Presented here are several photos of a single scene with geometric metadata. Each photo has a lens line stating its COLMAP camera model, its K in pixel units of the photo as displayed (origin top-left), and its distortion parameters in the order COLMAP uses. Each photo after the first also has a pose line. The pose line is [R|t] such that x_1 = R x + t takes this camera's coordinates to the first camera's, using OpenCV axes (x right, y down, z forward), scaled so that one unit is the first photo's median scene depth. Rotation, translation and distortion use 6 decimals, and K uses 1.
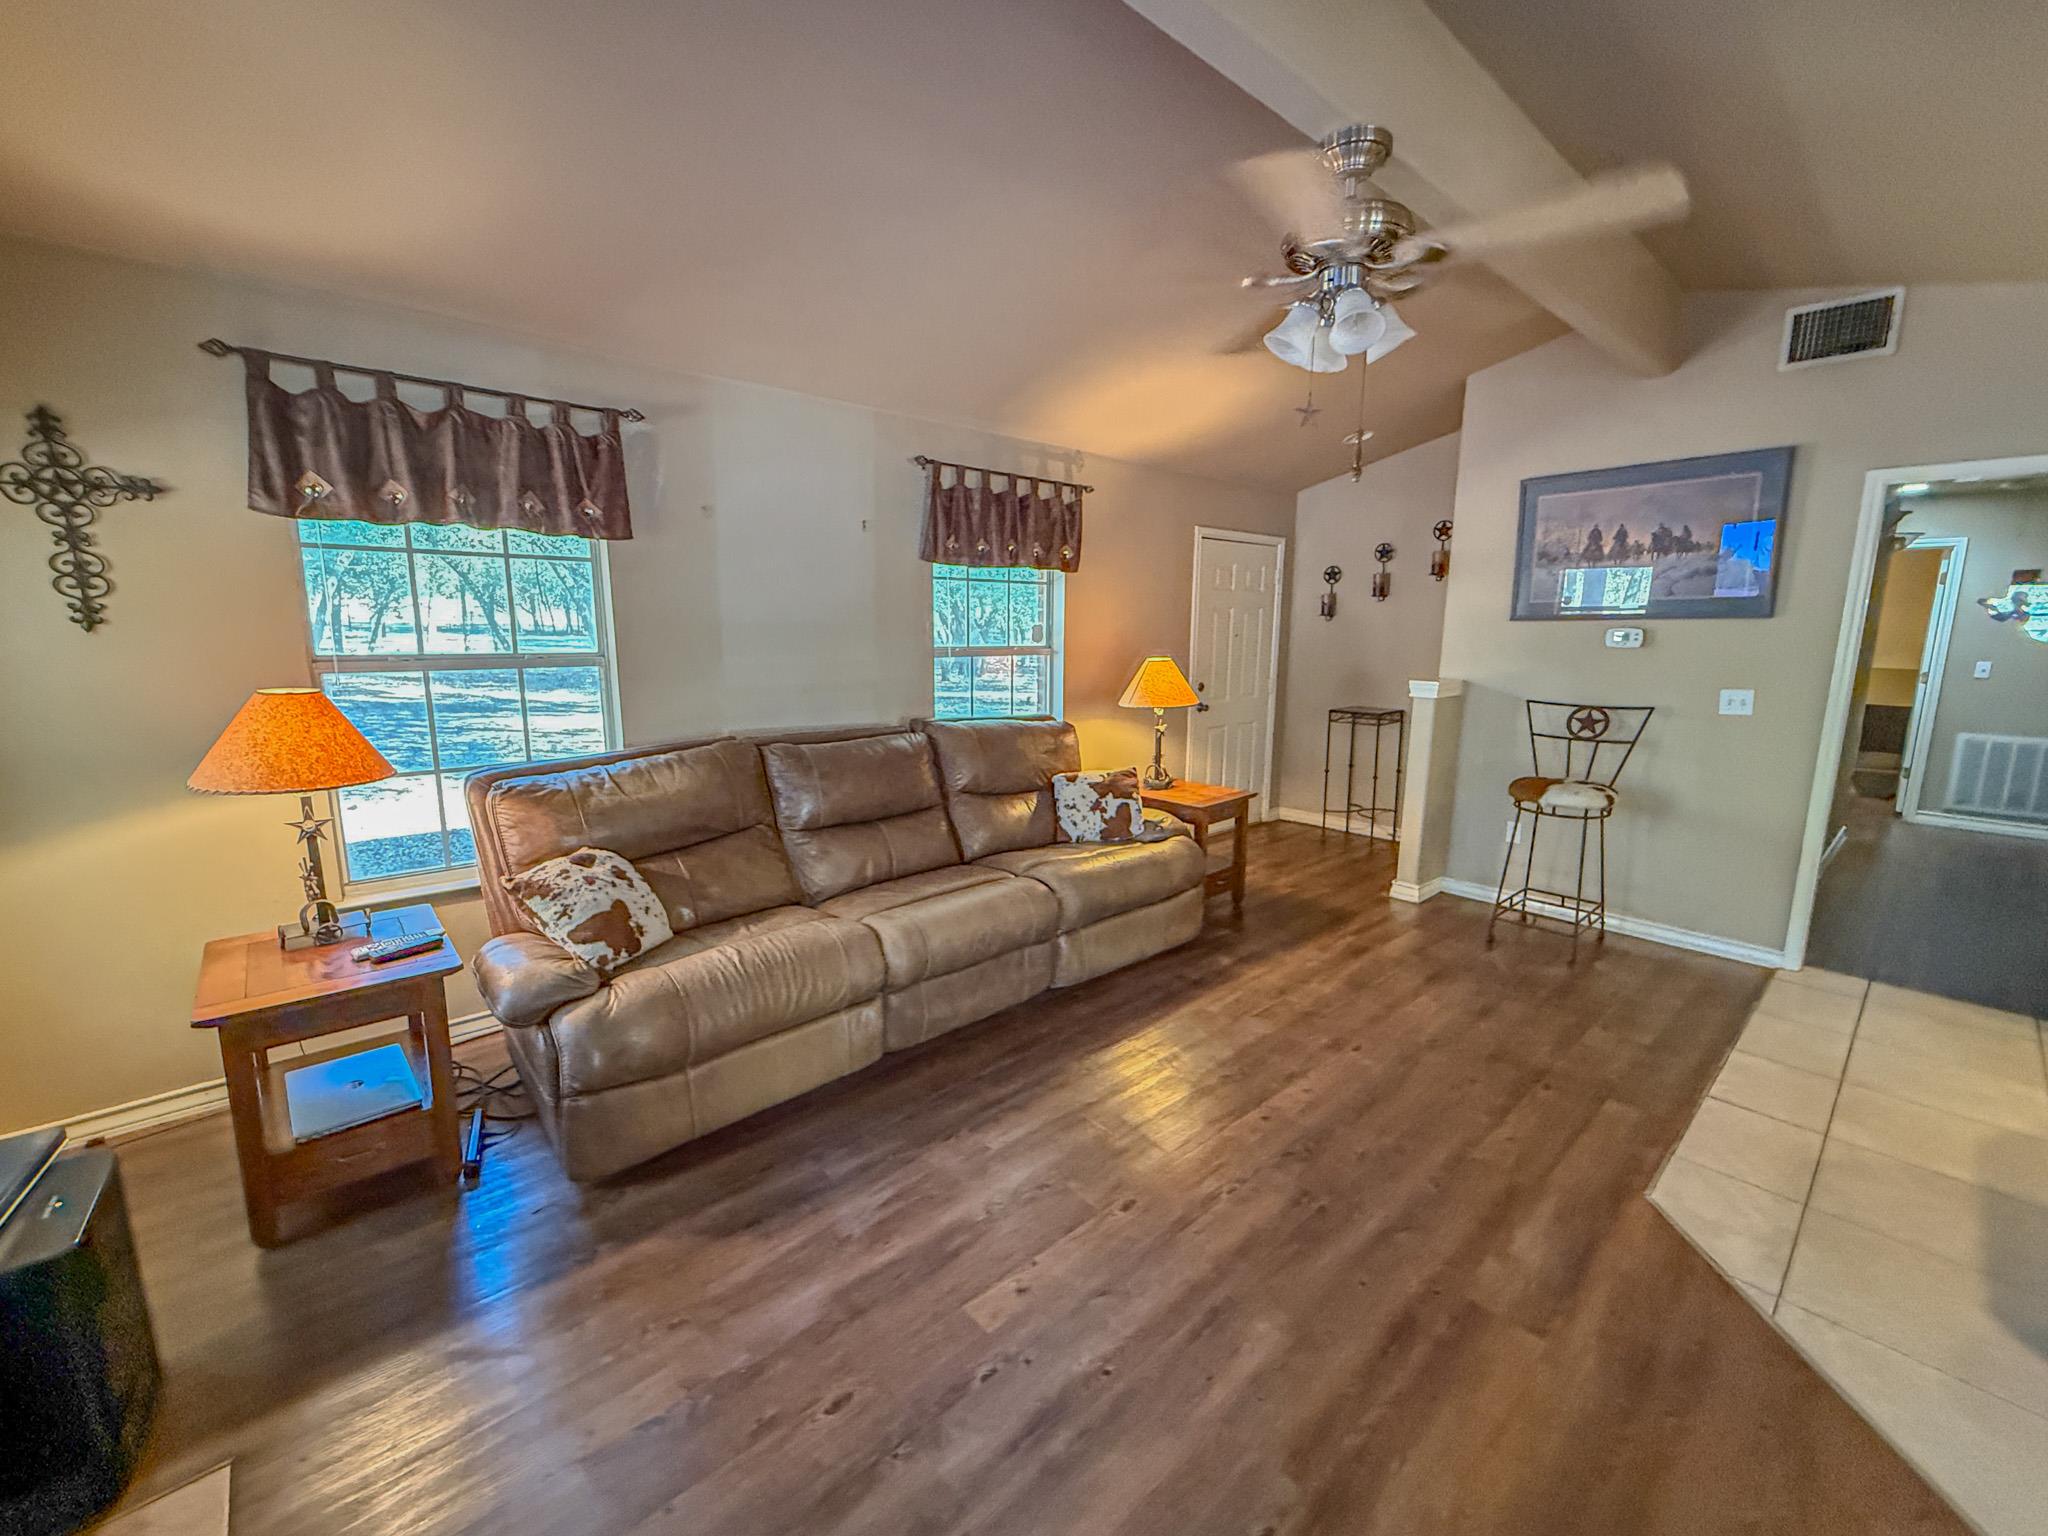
lens RADIAL K [[837.2, 0, 1024.0], [0, 837.2, 768.0], [0, 0, 1]] dist [-0.000255, -0.000351]
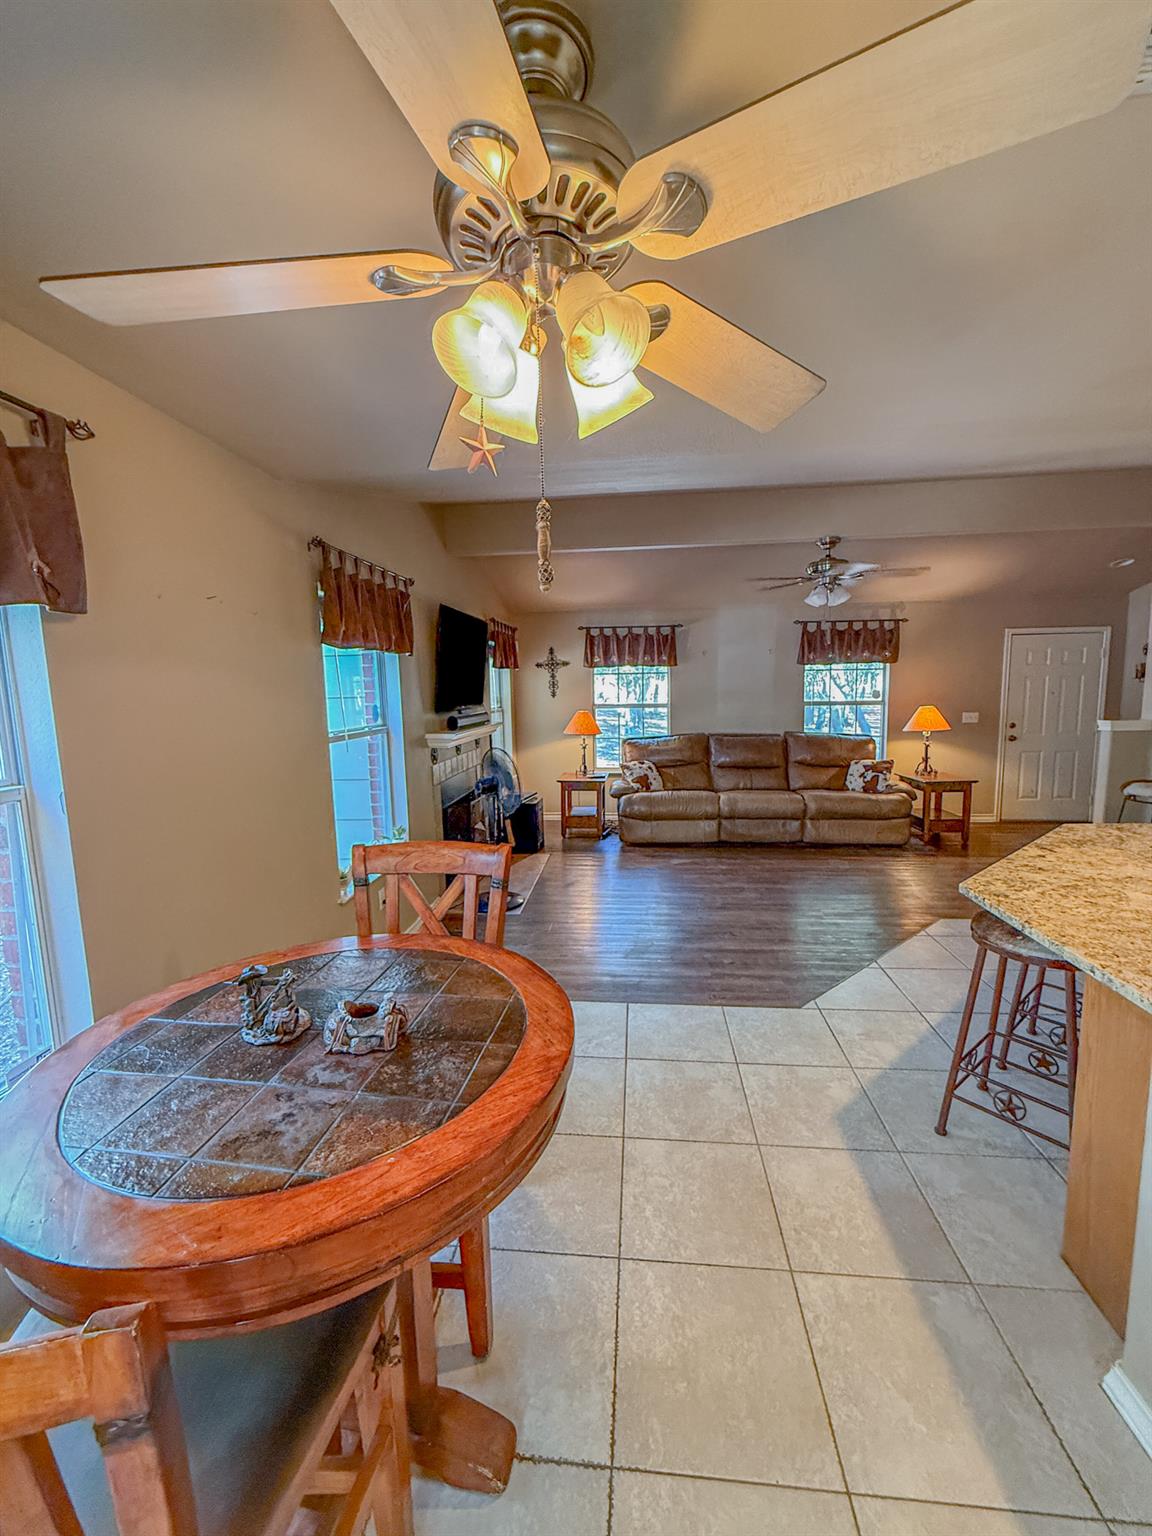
lens RADIAL K [[627.9, 0, 576.0], [0, 627.9, 768.0], [0, 0, 1]] dist [-0.000255, -0.000351]
pose [[0.673954, 0.069376, -0.735508, 0.948243], [-0.105573, 0.994407, -0.002942, 0.134352], [0.731191, 0.079632, 0.677509, -0.747368]]
